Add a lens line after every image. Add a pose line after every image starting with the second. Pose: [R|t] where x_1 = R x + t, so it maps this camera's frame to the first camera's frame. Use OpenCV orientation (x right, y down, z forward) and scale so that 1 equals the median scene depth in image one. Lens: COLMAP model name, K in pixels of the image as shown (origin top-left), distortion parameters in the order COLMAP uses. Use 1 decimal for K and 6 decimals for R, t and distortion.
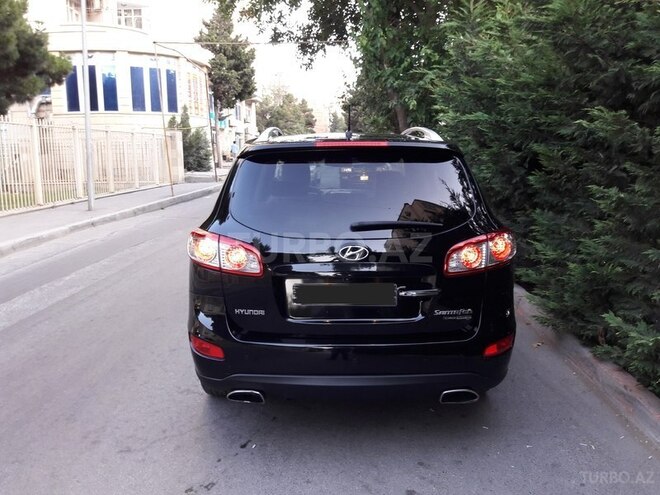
lens RADIAL K [[532.2, 0, 330.0], [0, 532.2, 247.5], [0, 0, 1]] dist [0.003156, 0.002033]
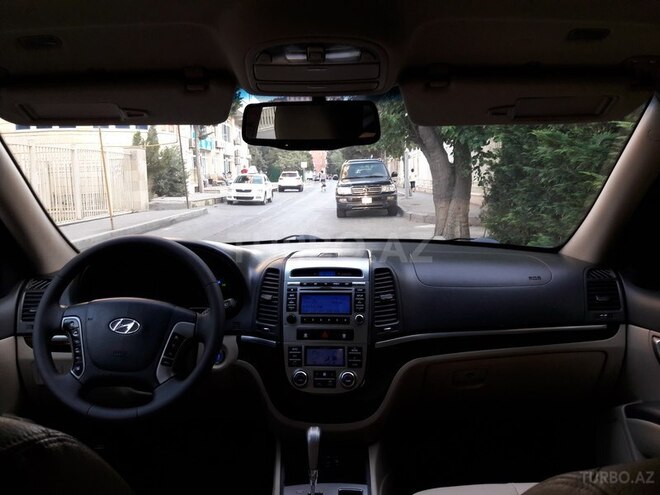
lens RADIAL K [[532.2, 0, 330.0], [0, 532.2, 247.5], [0, 0, 1]] dist [0.003156, 0.002033]
pose [[0.999829, -0.018038, 0.004158, 0.002641], [0.018203, 0.998875, -0.043792, -0.020222], [-0.003364, 0.043860, 0.999032, 0.155566]]
